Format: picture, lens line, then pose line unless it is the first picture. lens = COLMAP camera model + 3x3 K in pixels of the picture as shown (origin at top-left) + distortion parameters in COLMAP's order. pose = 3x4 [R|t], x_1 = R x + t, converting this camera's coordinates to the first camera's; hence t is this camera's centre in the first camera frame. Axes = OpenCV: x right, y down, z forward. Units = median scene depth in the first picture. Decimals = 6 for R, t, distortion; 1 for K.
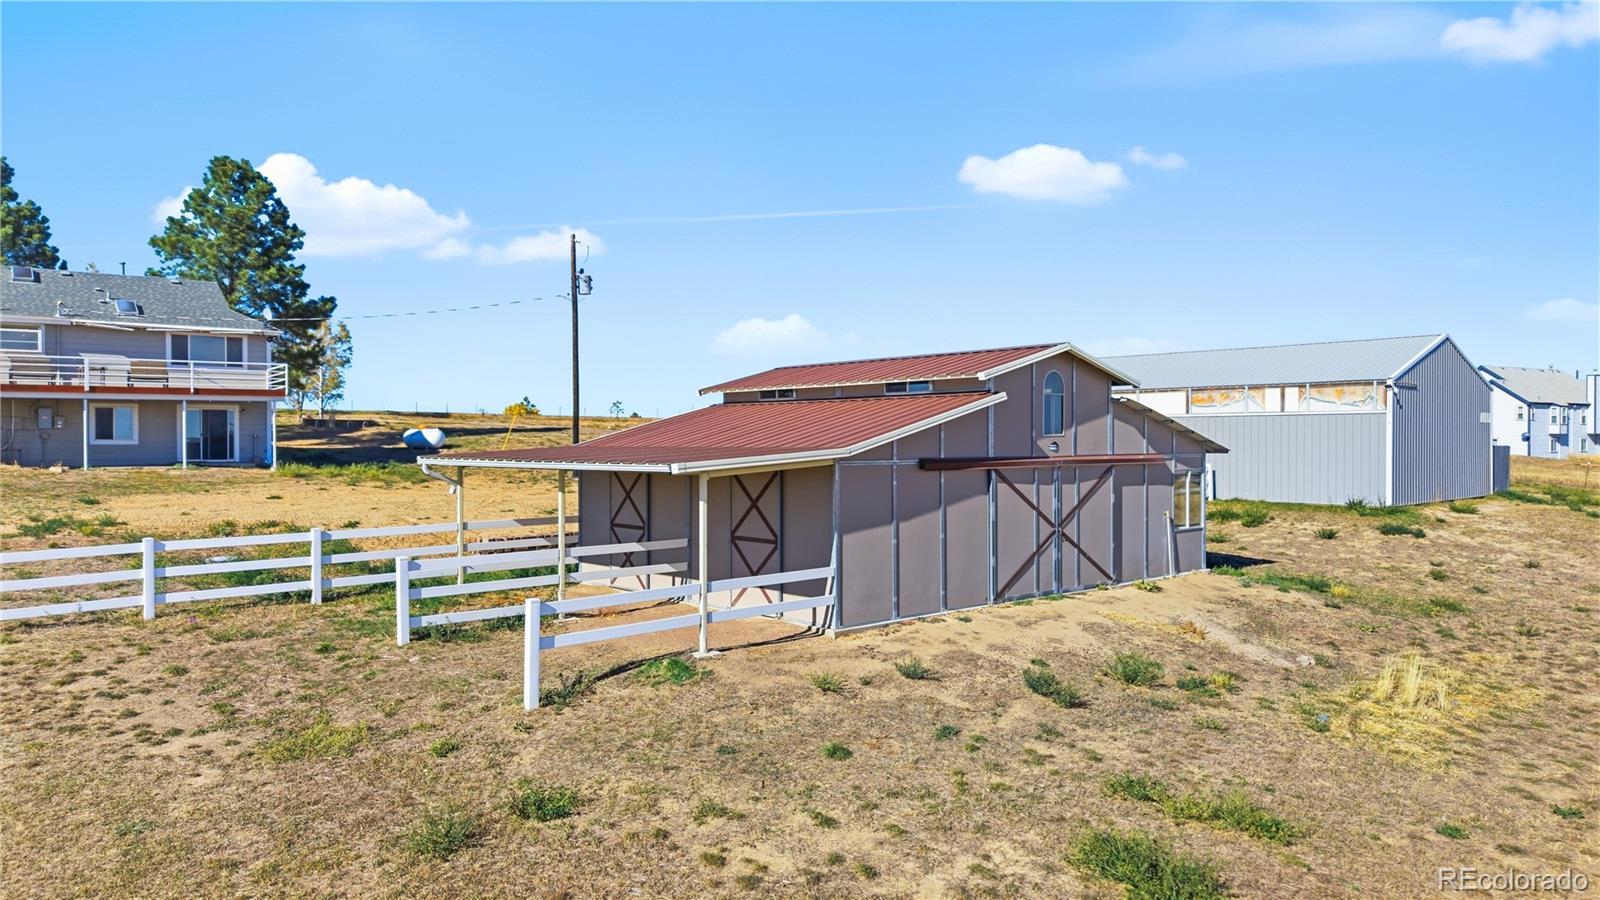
lens RADIAL K [[1094.9, 0, 772.2], [0, 1094.9, 442.3], [0, 0, 1]] dist [0.036153, -0.044424]
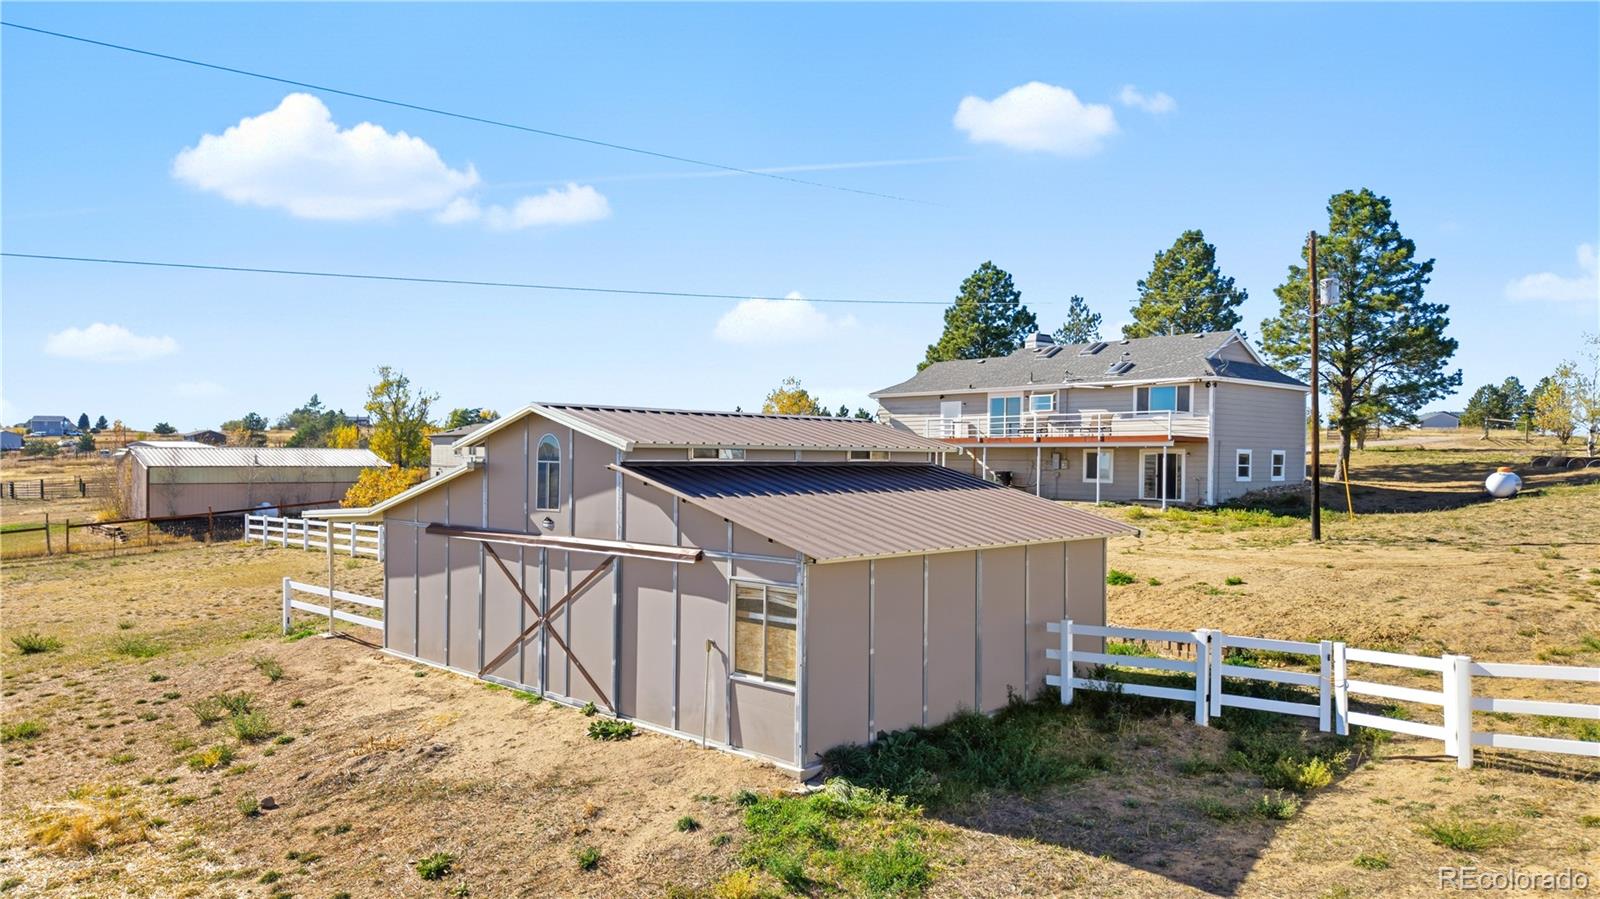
lens RADIAL K [[1094.9, 0, 772.2], [0, 1094.9, 441.8], [0, 0, 1]] dist [0.036153, -0.044424]
pose [[0.061462, -0.011486, -0.998043, 1.114206], [-0.011156, 0.999863, -0.012194, -0.050742], [0.998047, 0.011884, 0.061326, 1.111869]]
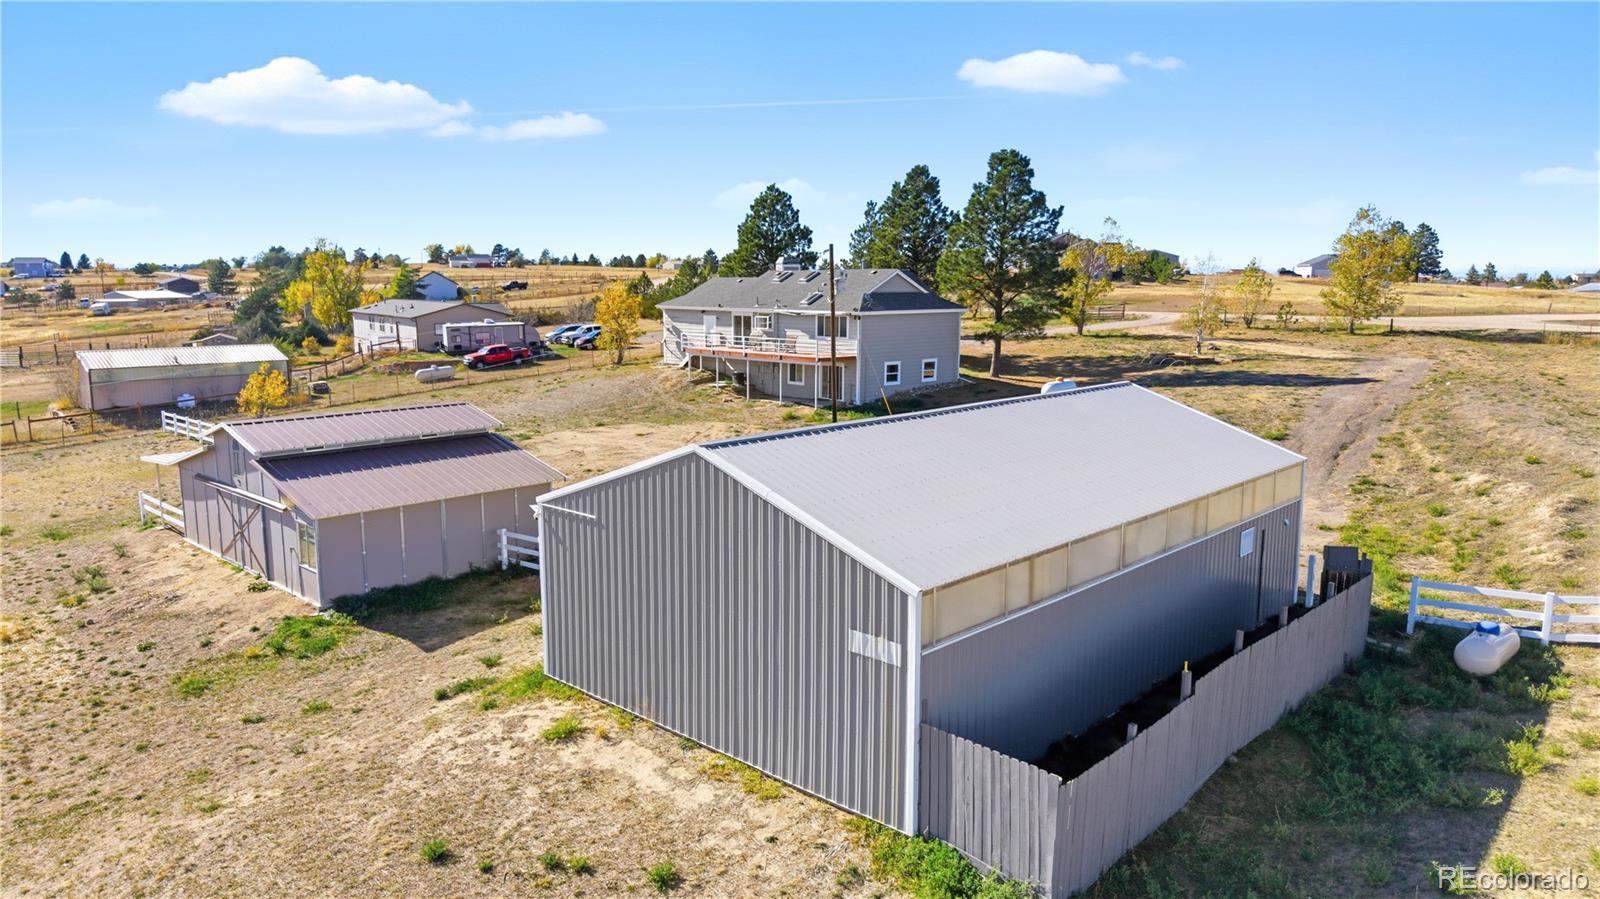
lens RADIAL K [[1094.9, 0, 772.2], [0, 1094.9, 441.8], [0, 0, 1]] dist [0.036153, -0.044424]
pose [[0.063121, 0.148148, -0.986949, 1.928441], [-0.000983, 0.988930, 0.148382, -0.302309], [0.998005, -0.008396, 0.062568, 1.687230]]
